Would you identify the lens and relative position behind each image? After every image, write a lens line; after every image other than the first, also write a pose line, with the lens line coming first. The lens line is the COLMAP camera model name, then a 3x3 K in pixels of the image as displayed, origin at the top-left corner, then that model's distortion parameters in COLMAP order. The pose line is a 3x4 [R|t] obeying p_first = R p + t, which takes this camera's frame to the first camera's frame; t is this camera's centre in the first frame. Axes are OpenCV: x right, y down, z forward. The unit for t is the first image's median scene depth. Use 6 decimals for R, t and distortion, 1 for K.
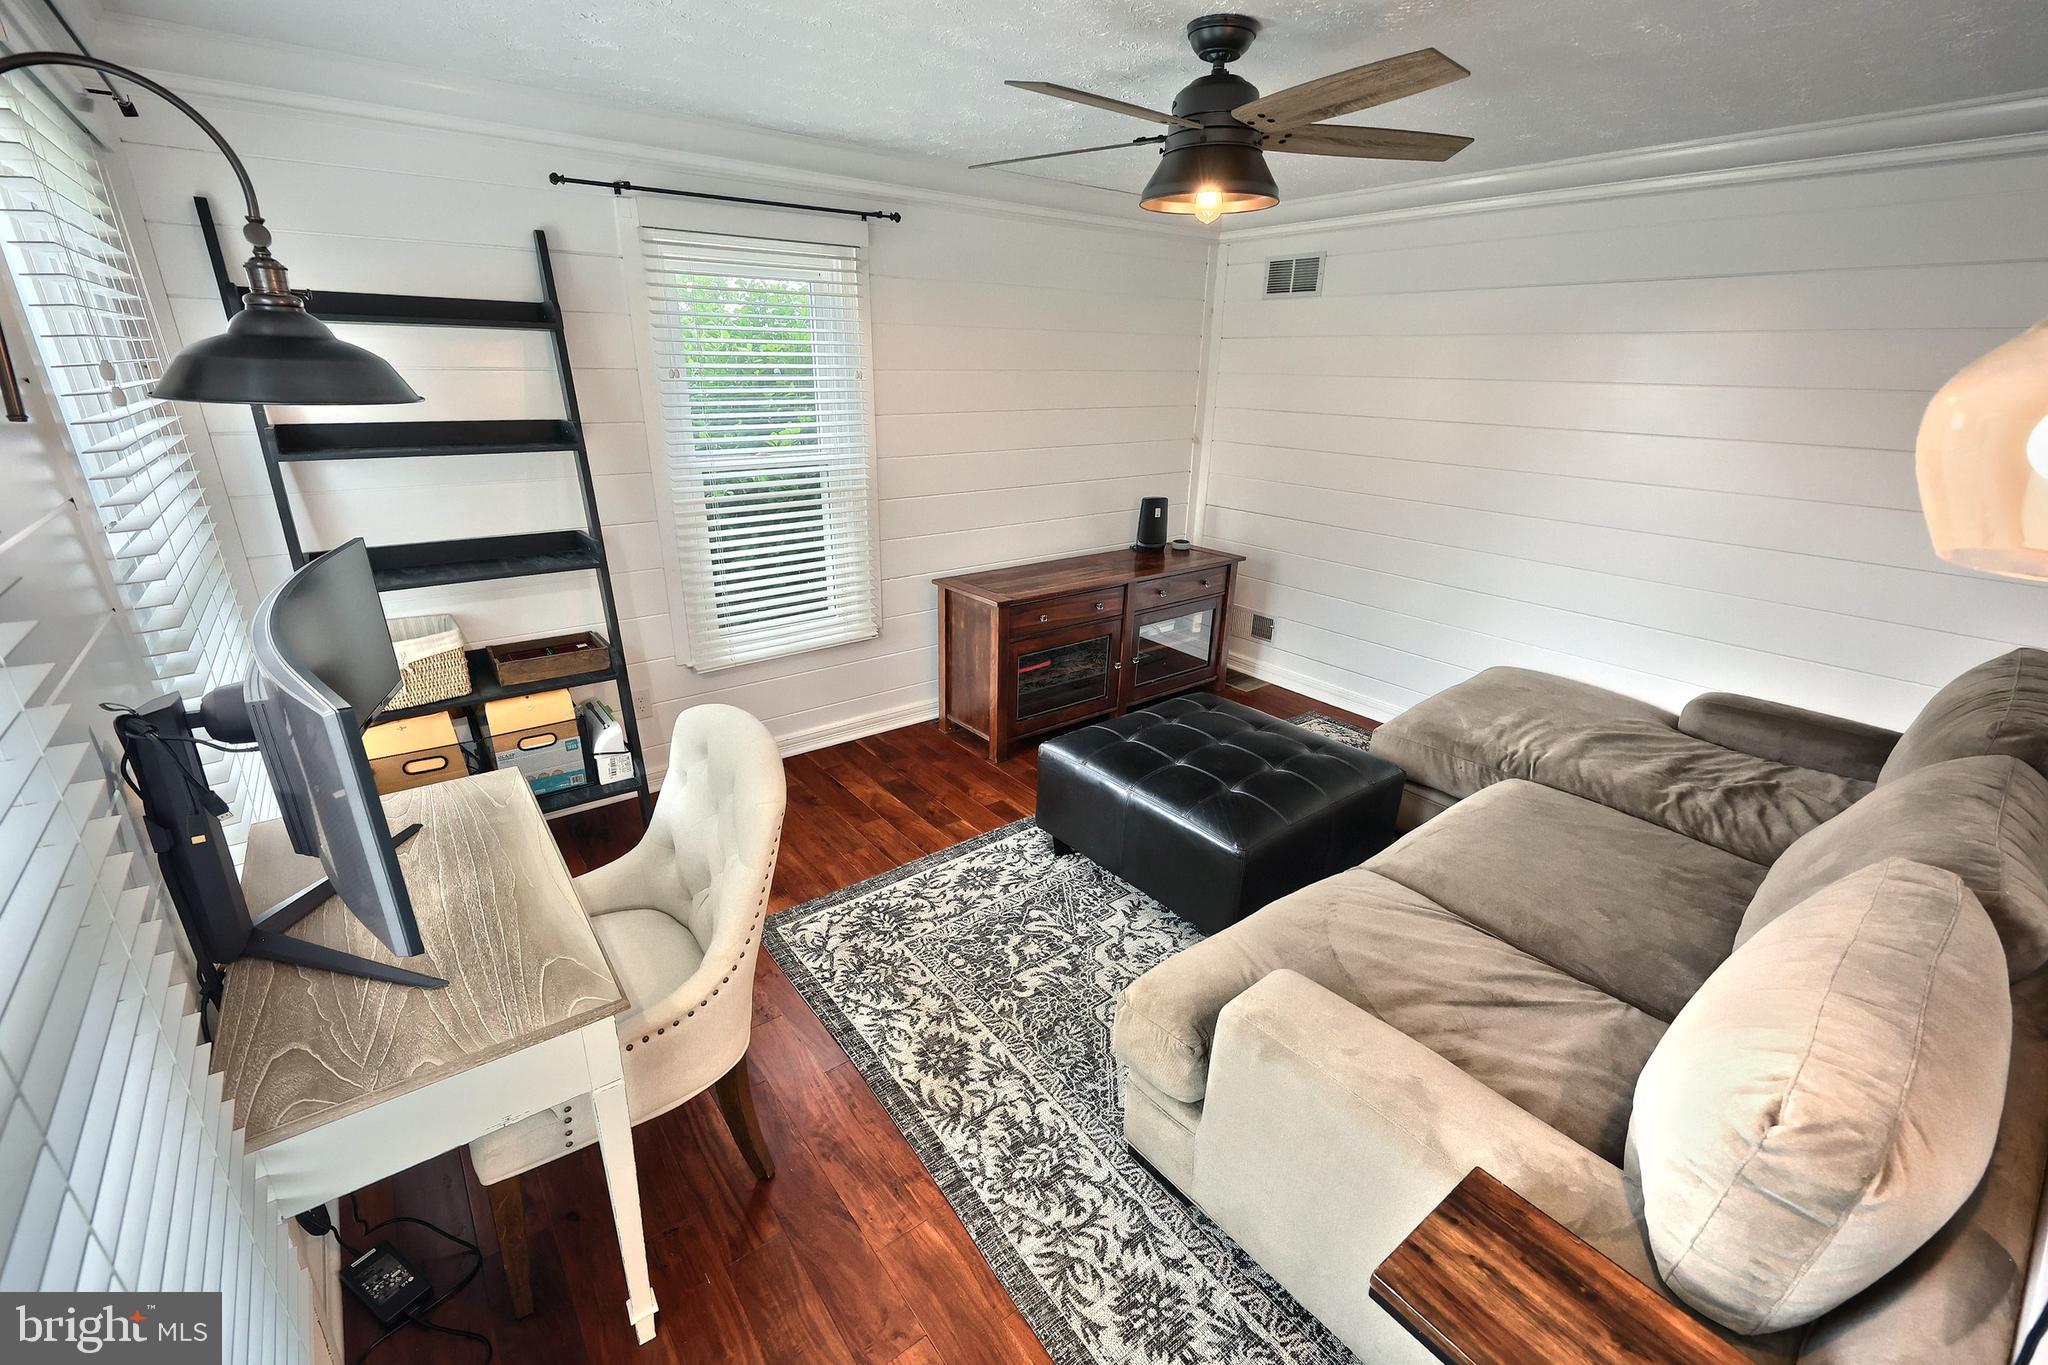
lens RADIAL K [[822.7, 0, 1014.1], [0, 822.7, 689.7], [0, 0, 1]] dist [0.000411, 0.000252]
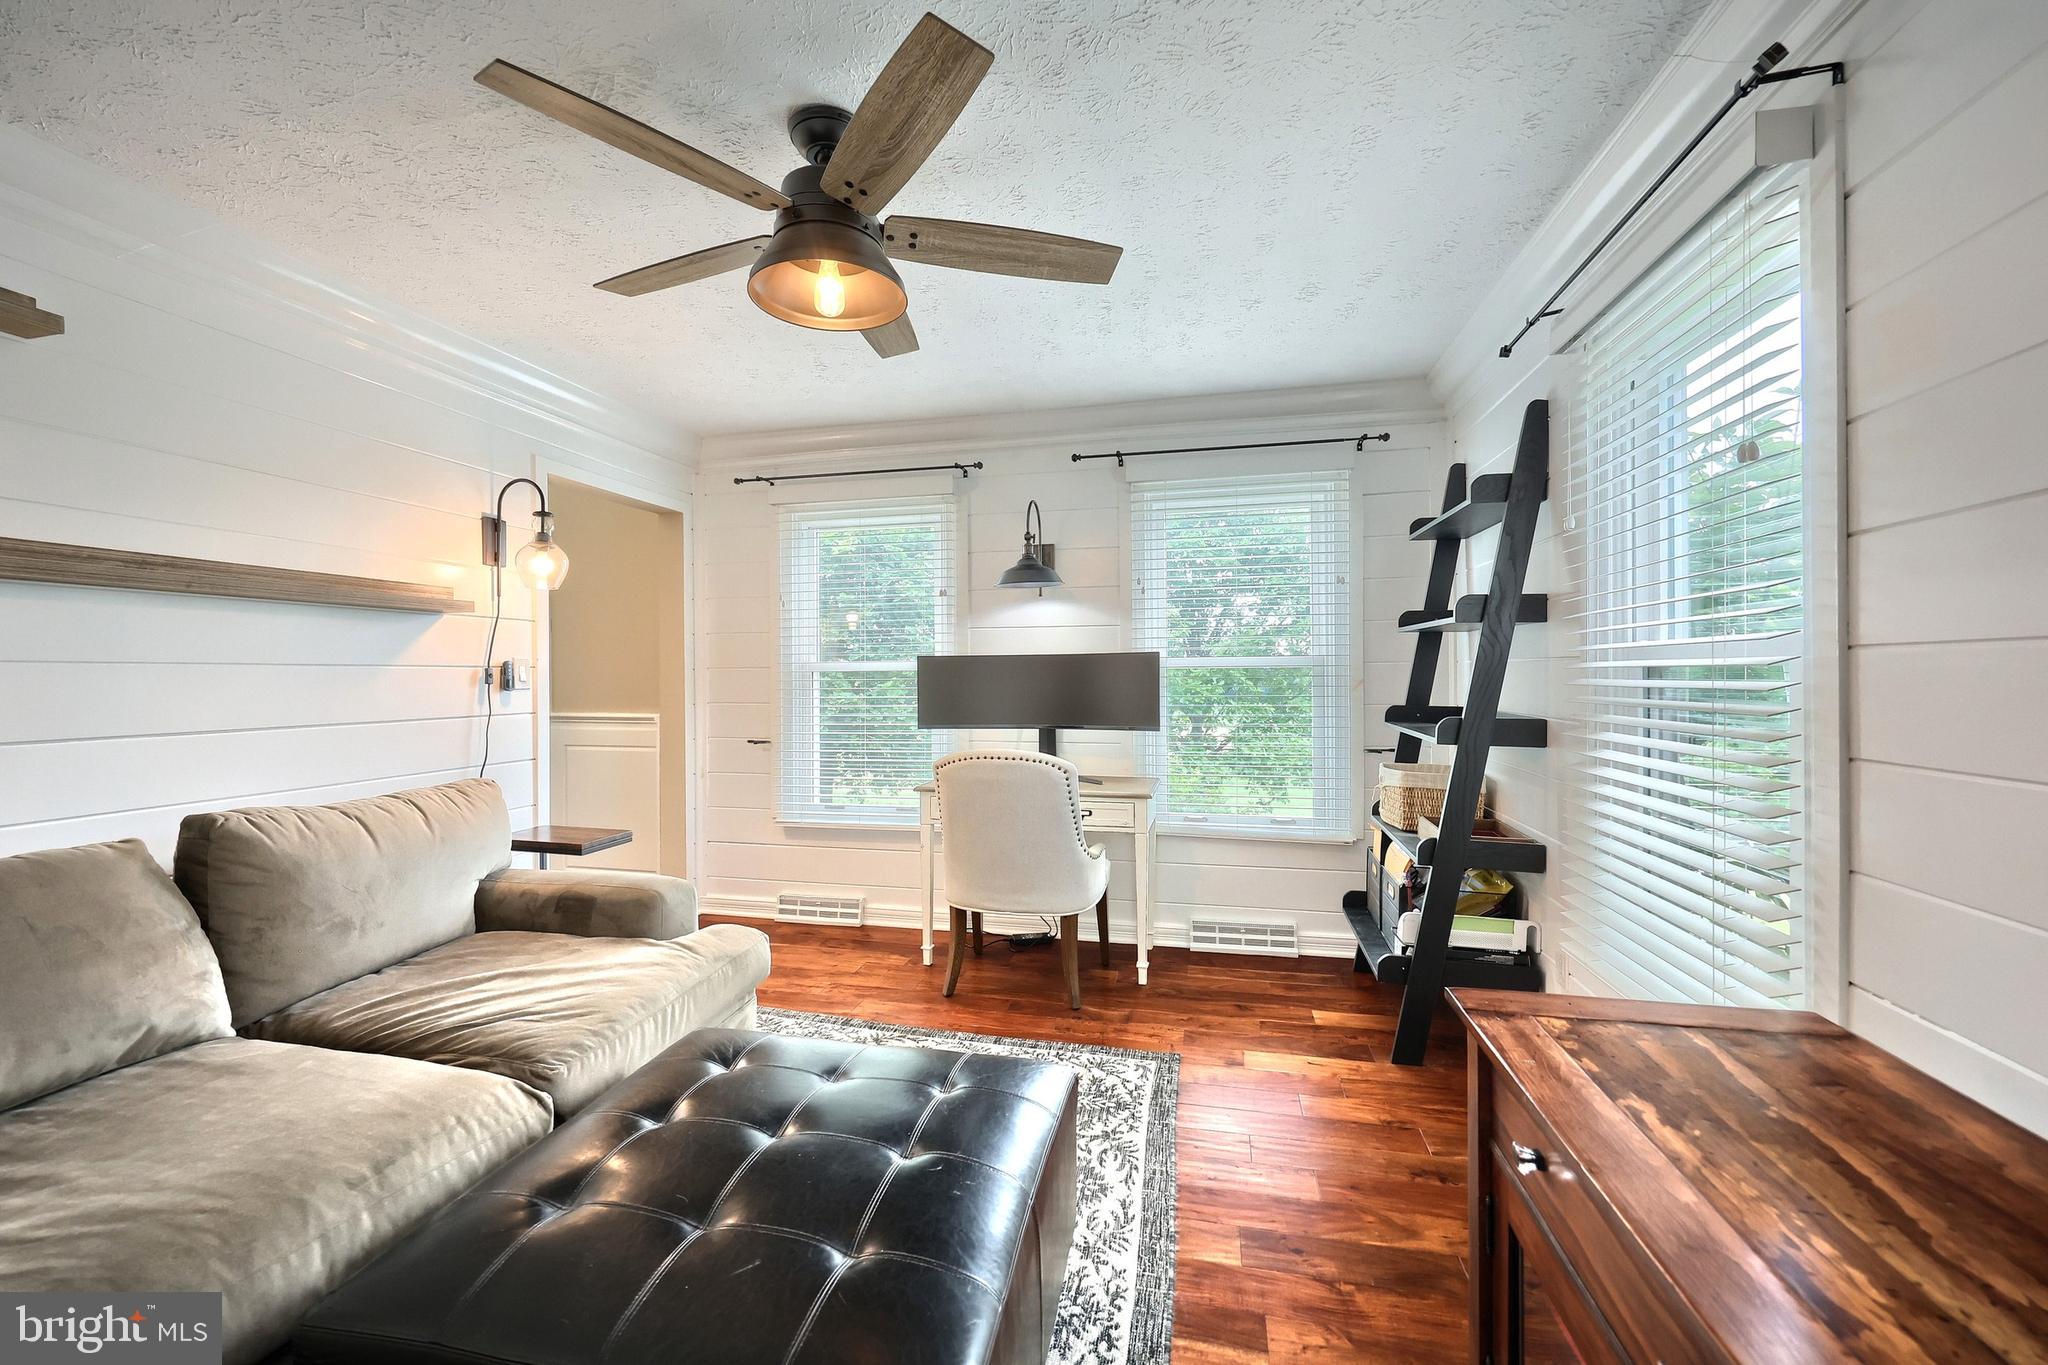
lens RADIAL K [[822.7, 0, 1014.1], [0, 822.7, 689.7], [0, 0, 1]] dist [0.000411, 0.000252]
pose [[-0.772378, 0.010162, -0.635081, 0.476323], [-0.221173, 0.932992, 0.283917, -0.379861], [0.595411, 0.359754, -0.718375, 1.424112]]
